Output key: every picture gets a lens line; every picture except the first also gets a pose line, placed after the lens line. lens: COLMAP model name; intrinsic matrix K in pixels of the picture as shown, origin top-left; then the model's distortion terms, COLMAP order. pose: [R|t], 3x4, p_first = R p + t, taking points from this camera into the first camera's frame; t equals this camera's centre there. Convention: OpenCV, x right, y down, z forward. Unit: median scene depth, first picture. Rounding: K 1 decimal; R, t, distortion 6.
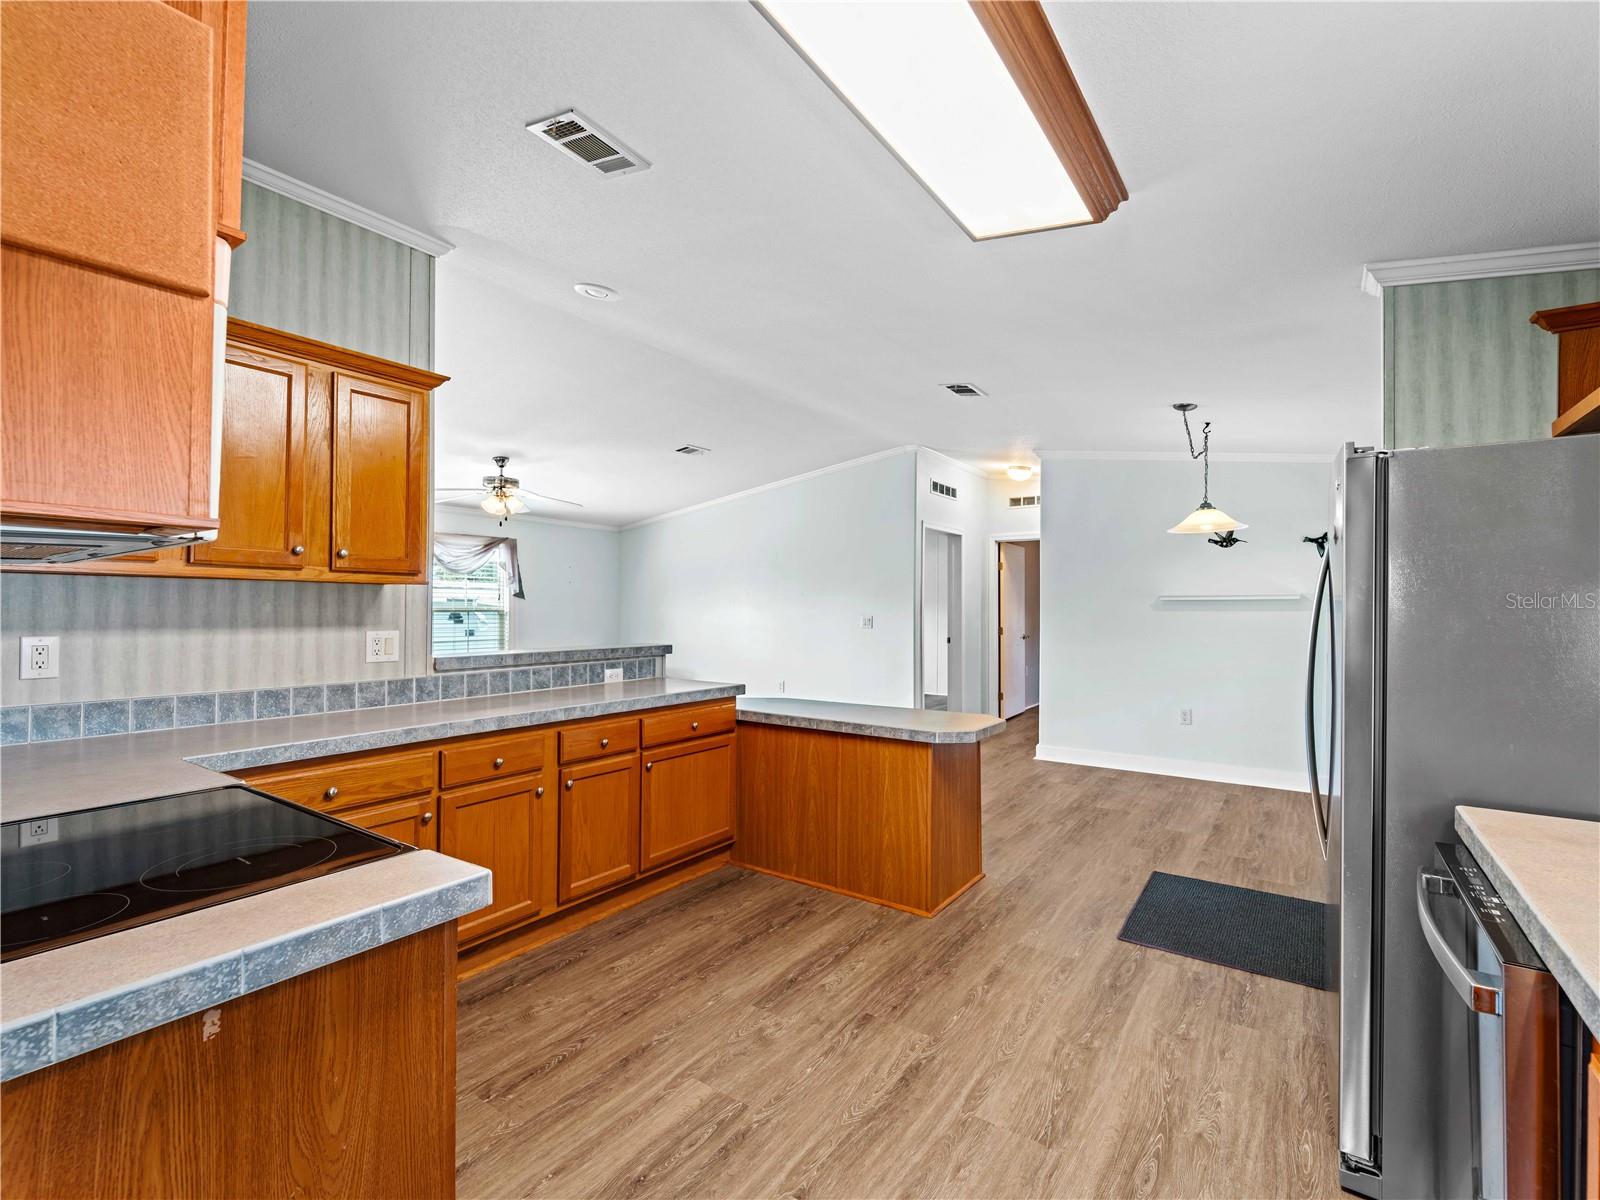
lens RADIAL K [[729.9, 0, 799.2], [0, 729.9, 598.4], [0, 0, 1]] dist [0.006674, -0.003401]
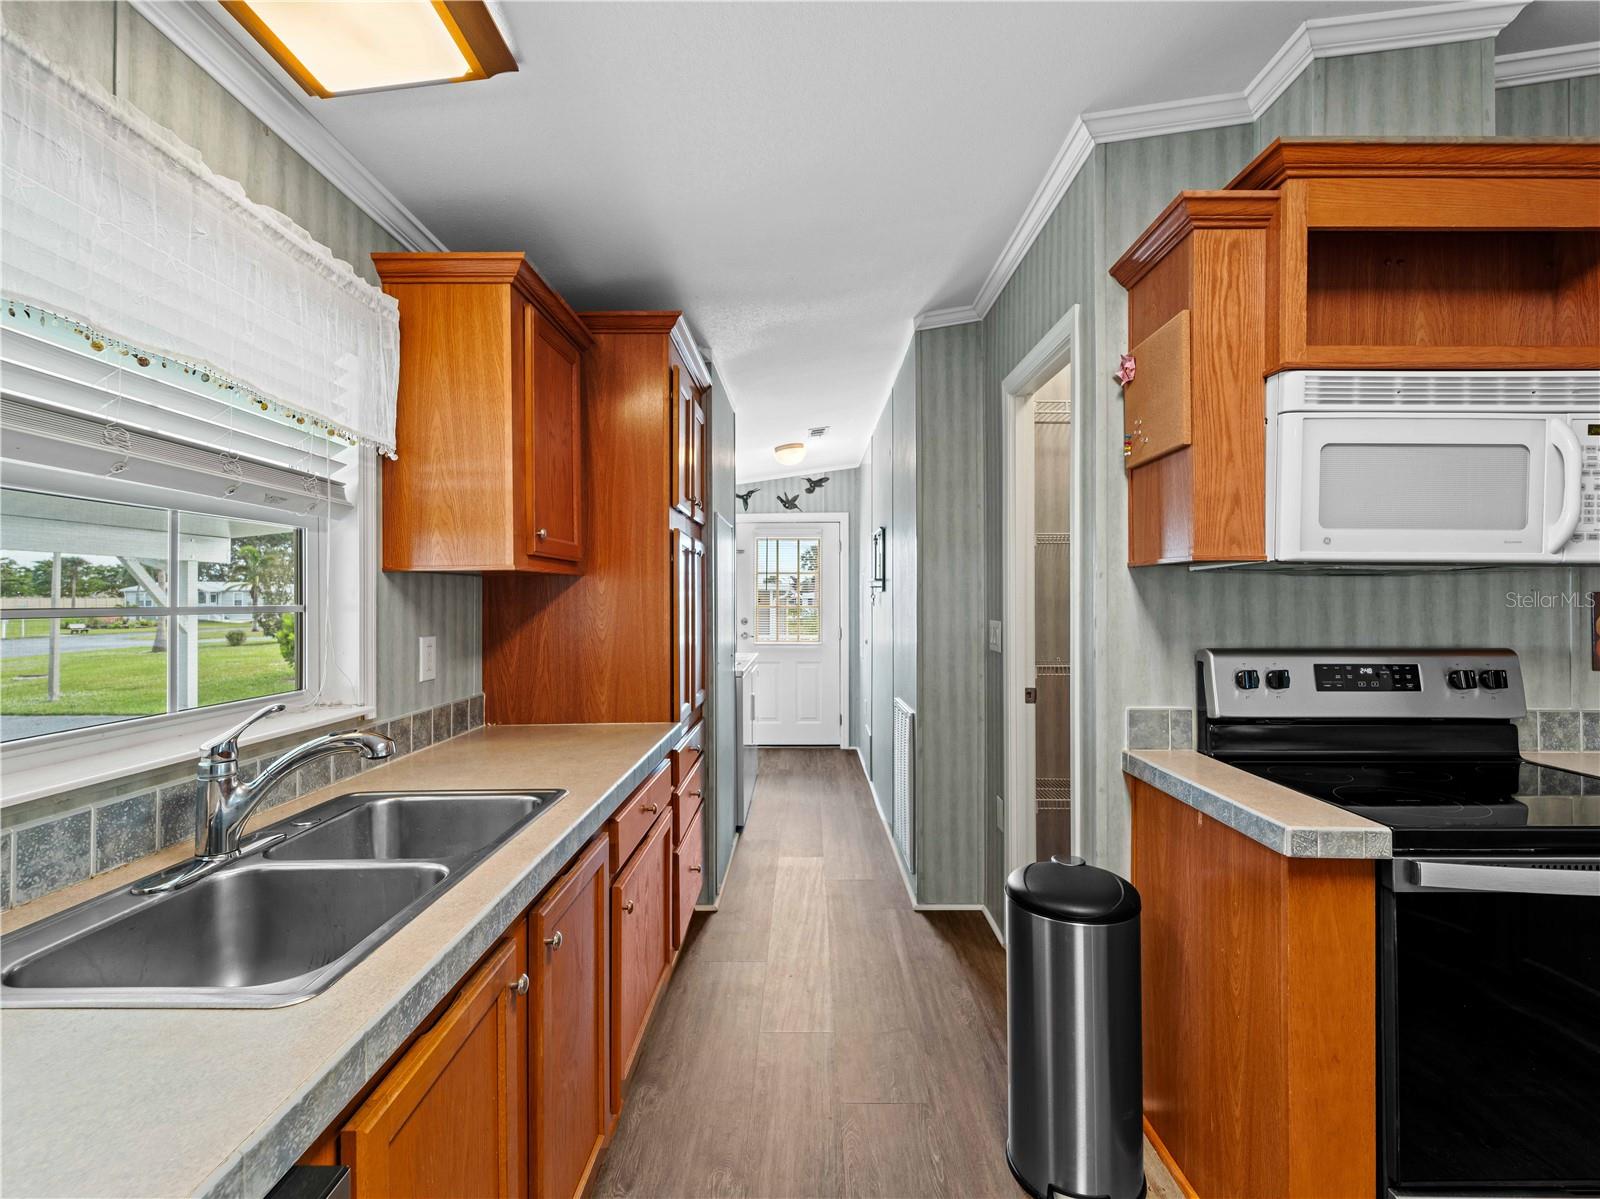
lens RADIAL K [[729.9, 0, 799.4], [0, 729.9, 594.7], [0, 0, 1]] dist [0.006674, -0.003401]
pose [[-0.824448, -0.006815, -0.565897, 0.326511], [0.004640, 0.999812, -0.018801, 0.007678], [0.565919, -0.018126, -0.824262, 0.567247]]
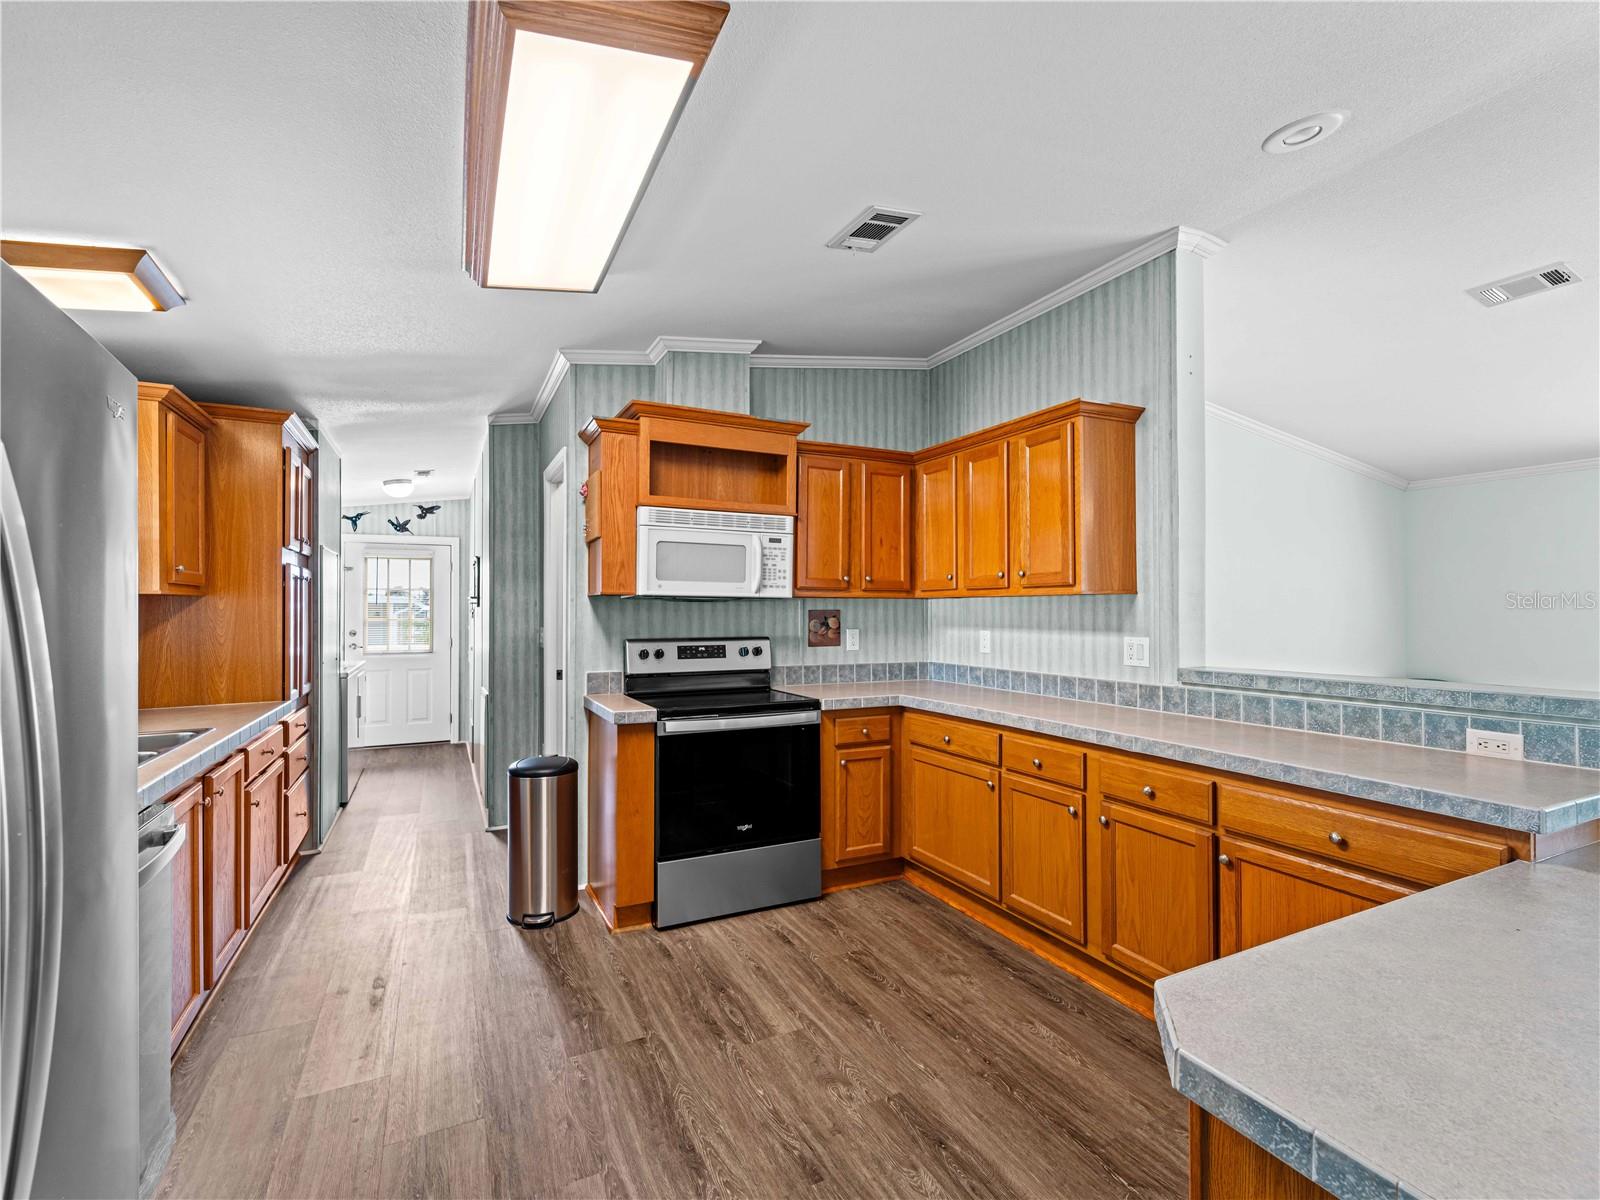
lens RADIAL K [[729.9, 0, 799.0], [0, 729.9, 604.9], [0, 0, 1]] dist [0.006674, -0.003401]
pose [[-0.483182, -0.012777, -0.875427, 0.601213], [0.009611, 0.999756, -0.019896, 0.014115], [0.875467, -0.018027, -0.482941, 1.084459]]
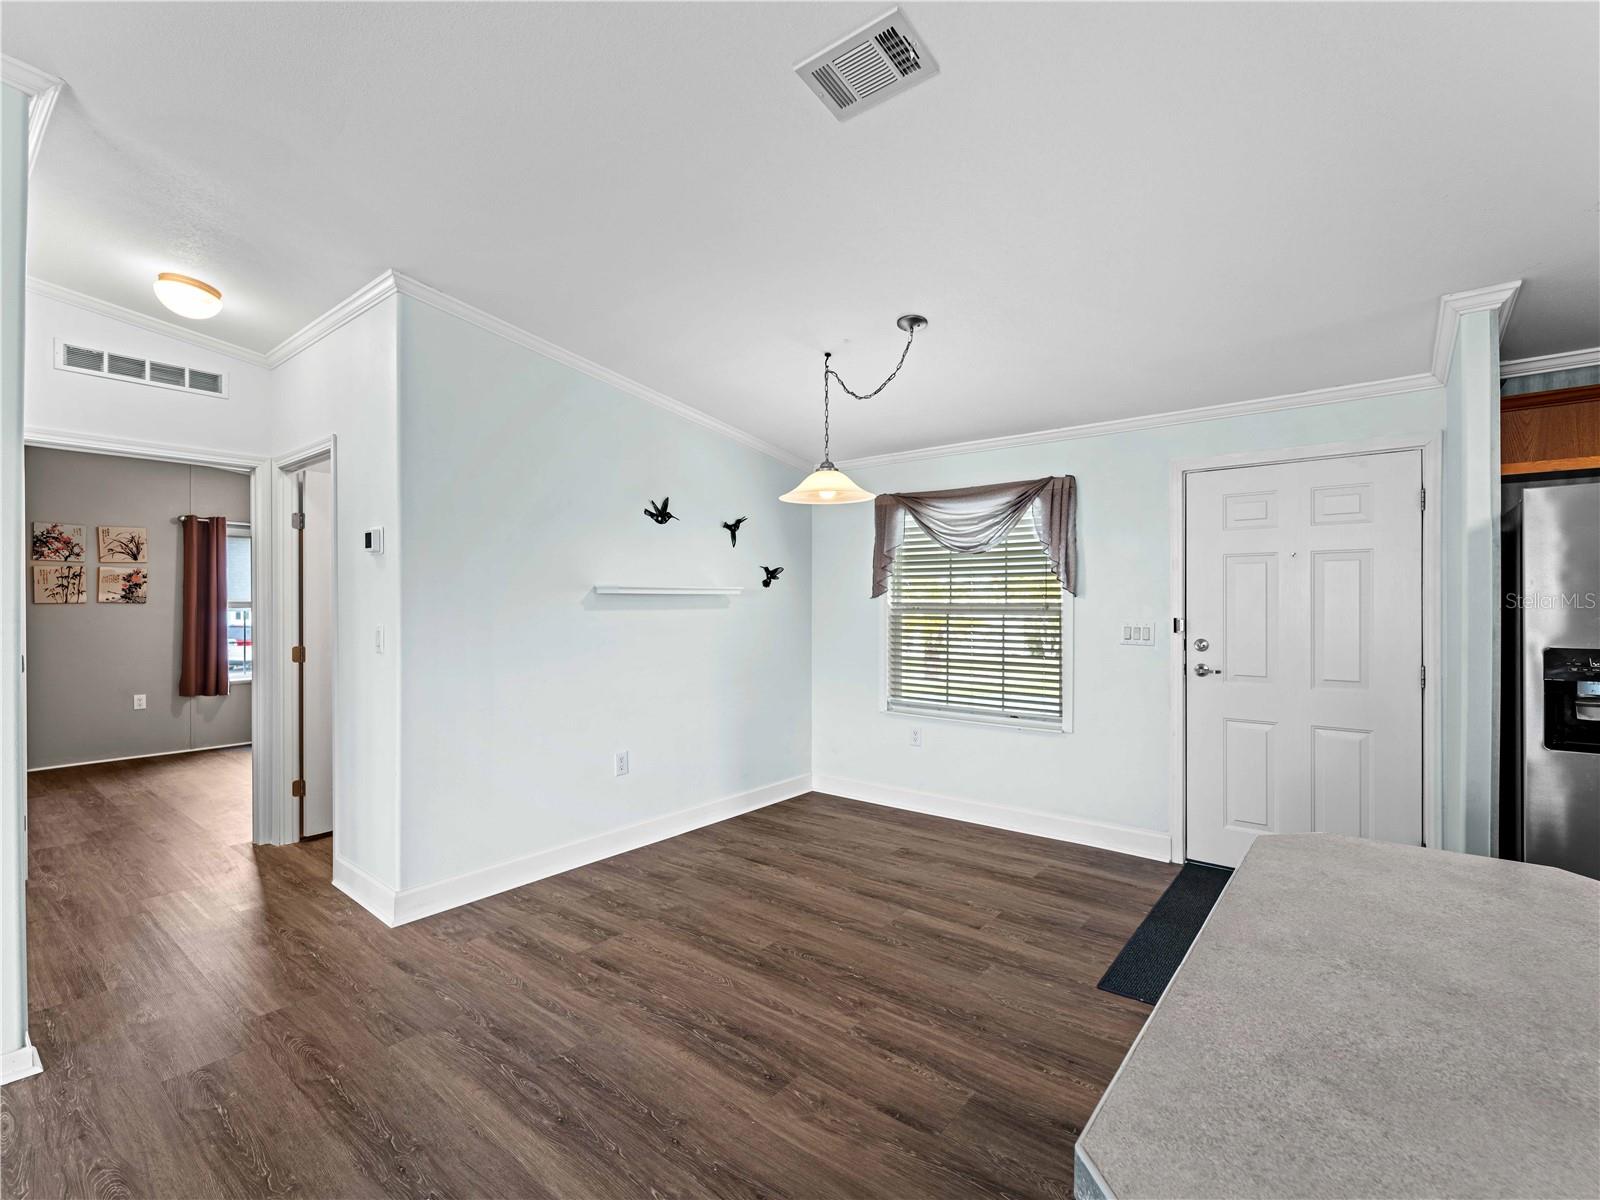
lens RADIAL K [[729.9, 0, 799.6], [0, 729.9, 599.5], [0, 0, 1]] dist [0.006674, -0.003401]
pose [[0.071713, 0.003672, 0.997419, -0.286007], [-0.011332, 0.999932, -0.002867, 0.015339], [-0.997361, -0.011097, 0.071750, 1.554989]]
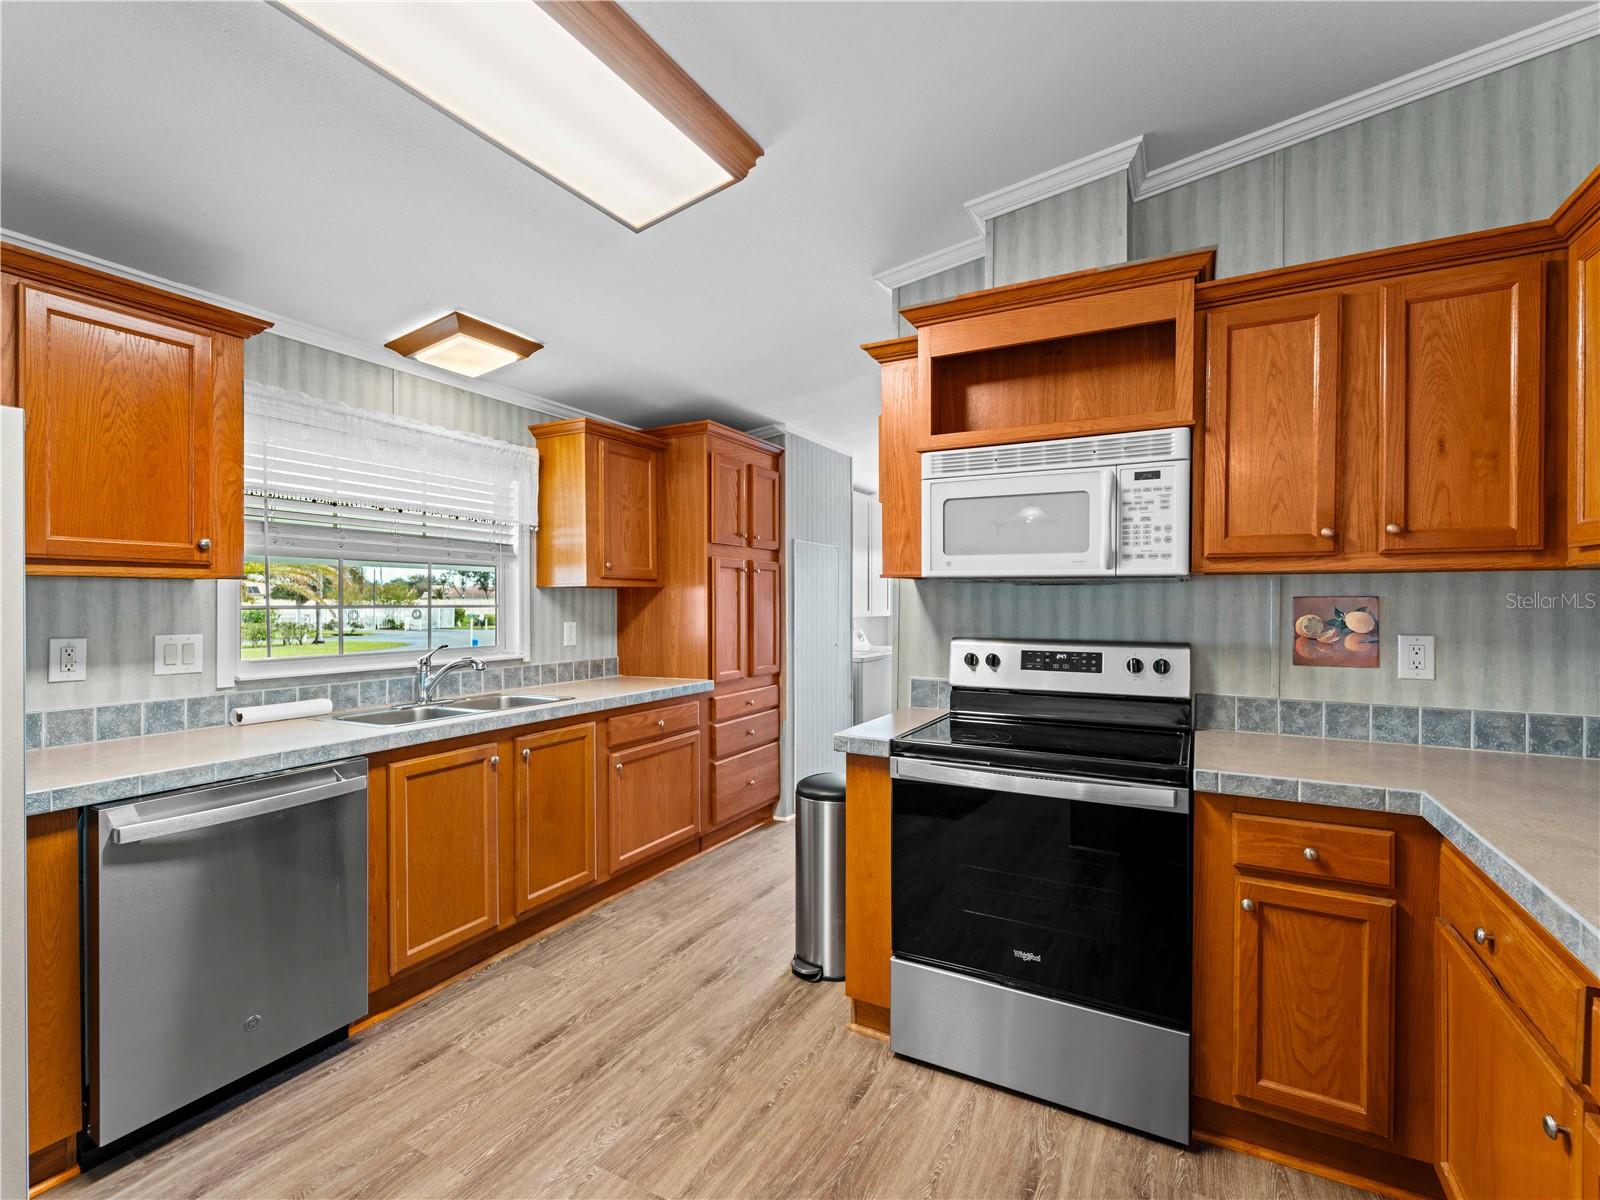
lens RADIAL K [[729.9, 0, 801.0], [0, 729.9, 603.4], [0, 0, 1]] dist [0.006674, -0.003401]
pose [[-0.993793, -0.004097, -0.111166, -0.040253], [-0.003013, 0.999946, -0.009917, 0.012058], [0.111201, -0.009520, -0.993752, 1.117638]]
